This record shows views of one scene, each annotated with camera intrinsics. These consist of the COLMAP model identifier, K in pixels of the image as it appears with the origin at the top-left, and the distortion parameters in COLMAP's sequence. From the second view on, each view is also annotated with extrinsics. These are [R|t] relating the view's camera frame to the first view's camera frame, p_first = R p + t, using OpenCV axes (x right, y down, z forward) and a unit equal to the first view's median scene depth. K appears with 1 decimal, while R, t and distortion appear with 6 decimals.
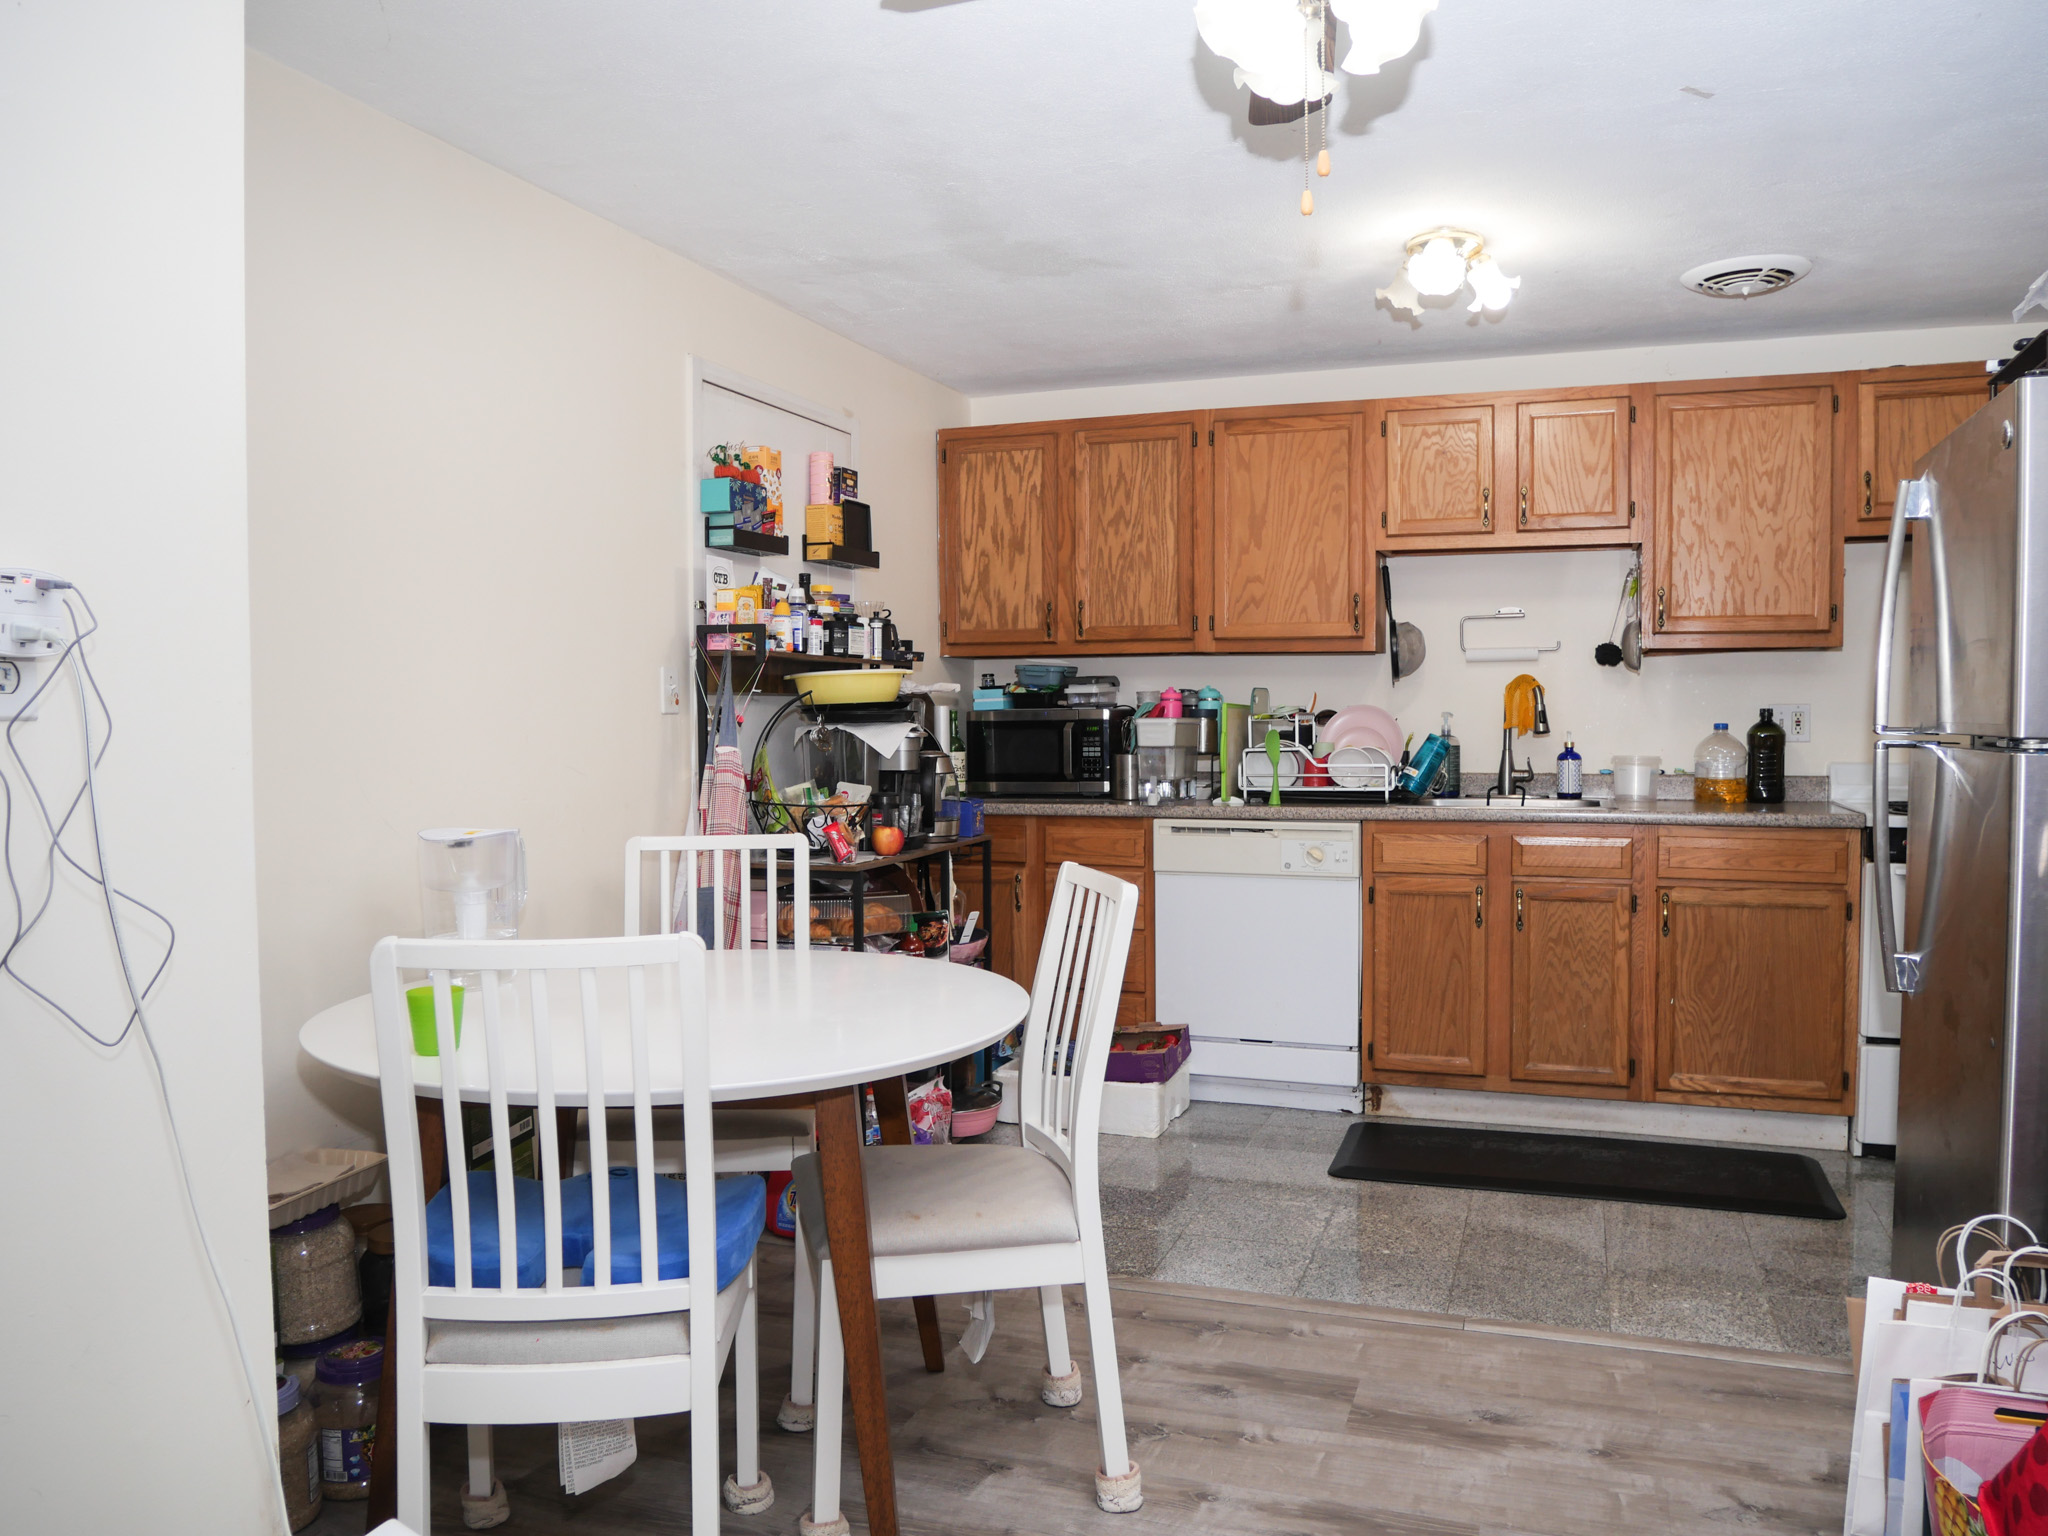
lens RADIAL K [[1502.0, 0, 1030.3], [0, 1502.0, 768.1], [0, 0, 1]] dist [-0.077492, 0.038502]
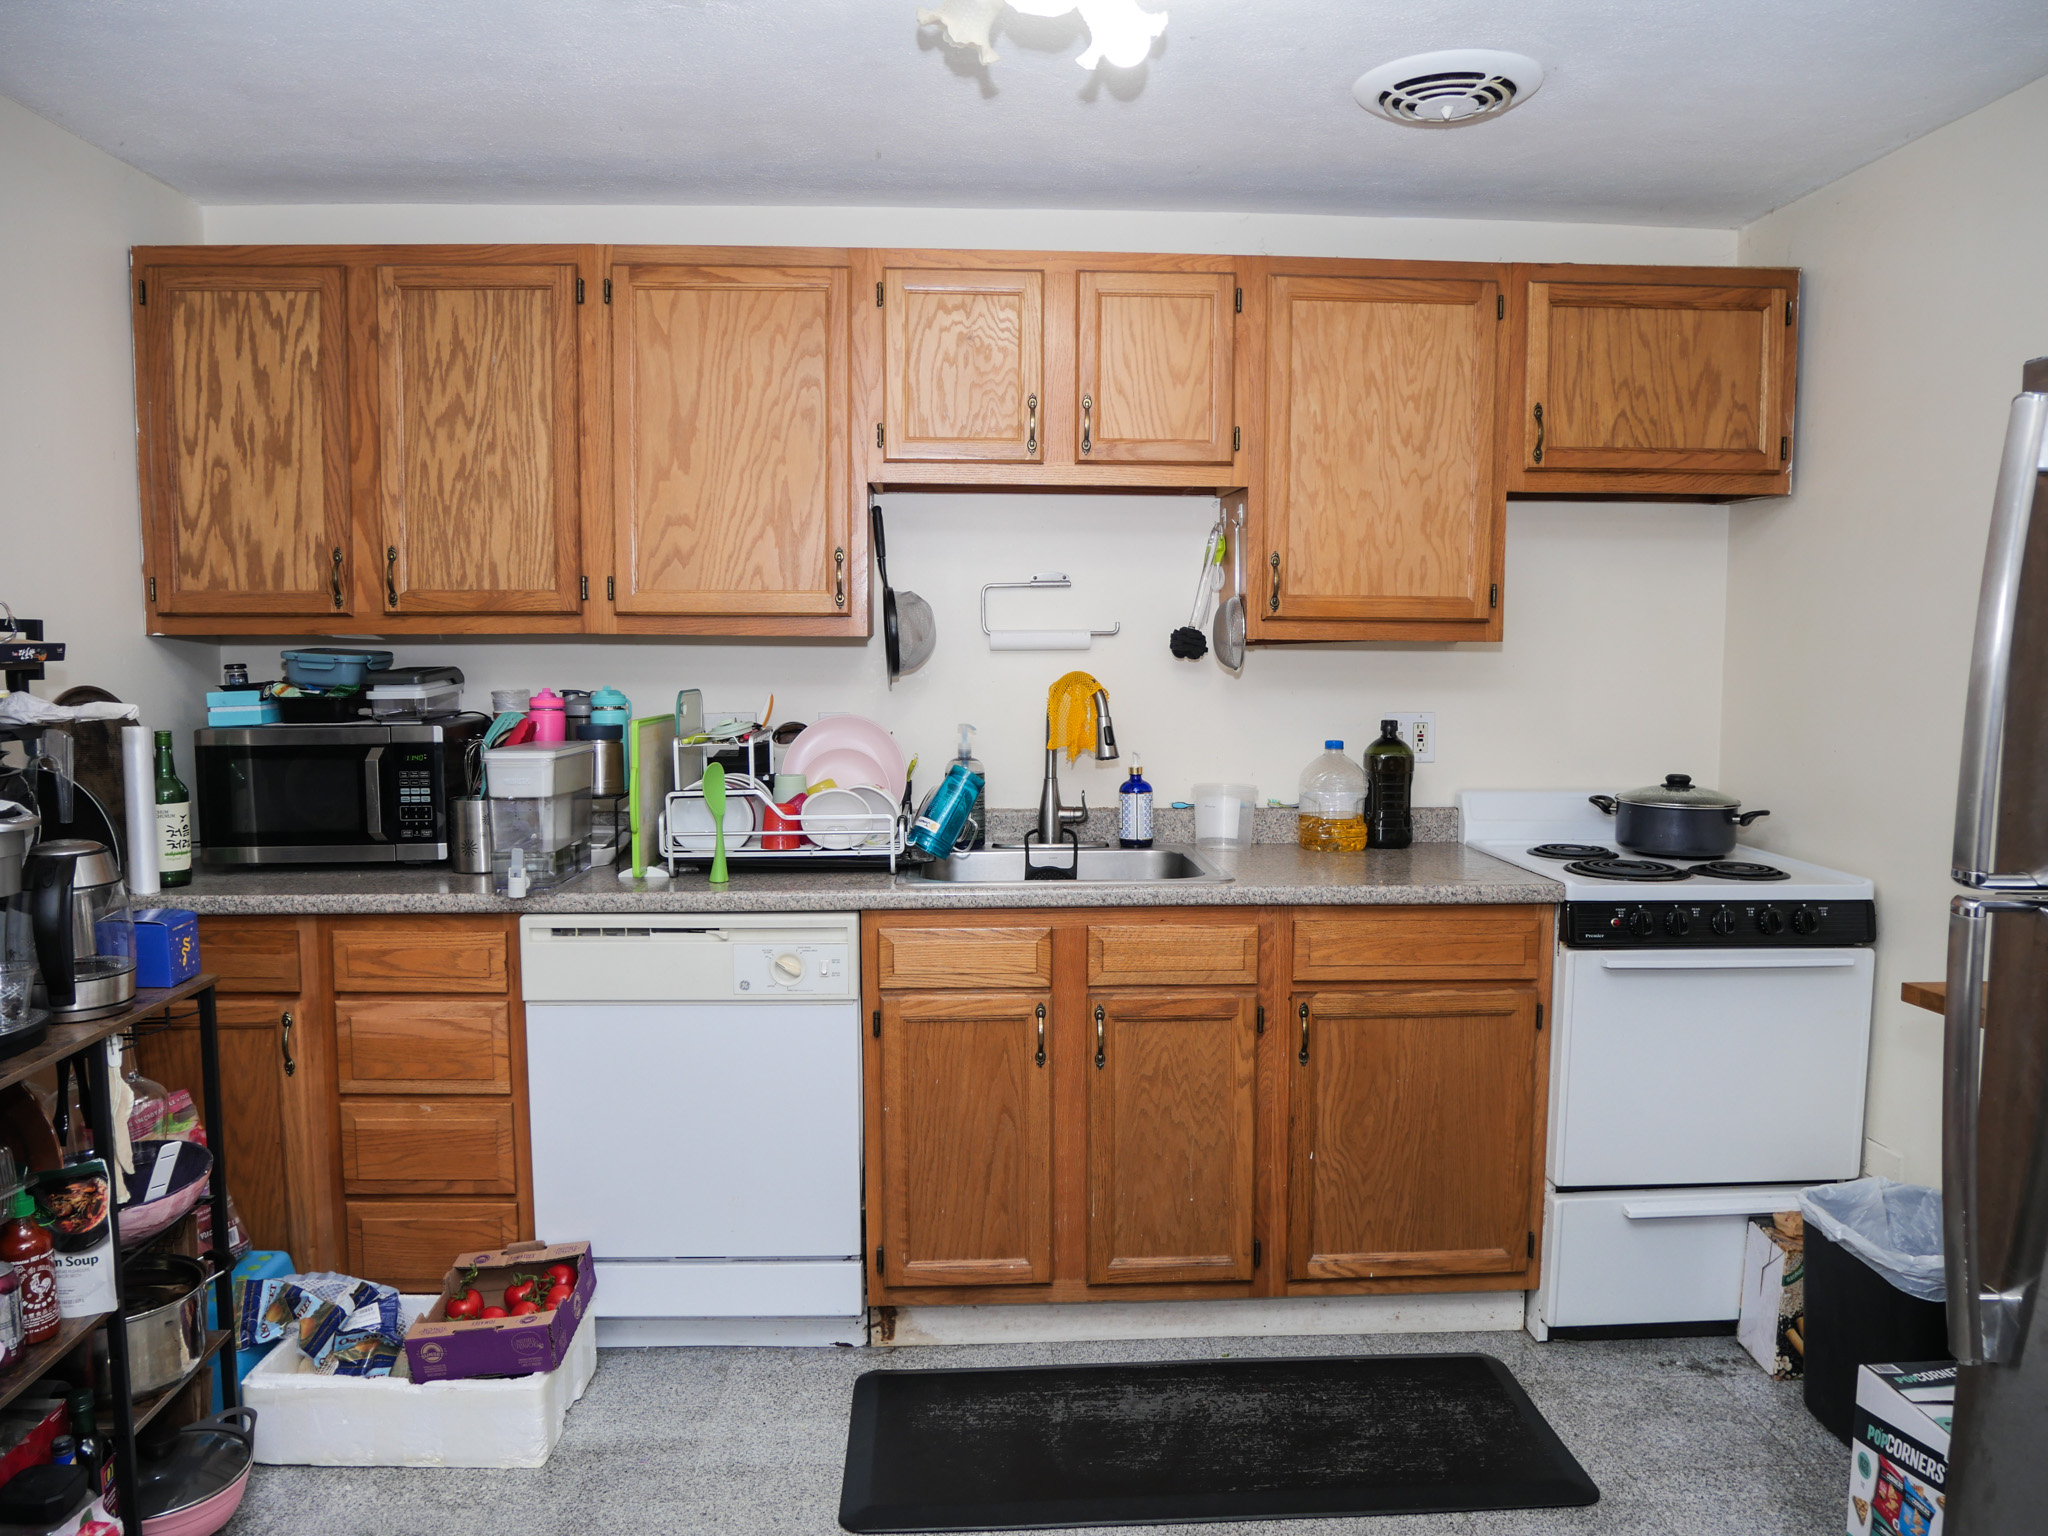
lens RADIAL K [[1502.0, 0, 1030.3], [0, 1502.0, 768.1], [0, 0, 1]] dist [-0.077492, 0.038502]
pose [[0.922430, -0.025976, 0.385290, 0.043139], [0.008319, 0.998840, 0.047424, -0.053325], [-0.386075, -0.040540, 0.921576, 0.377980]]
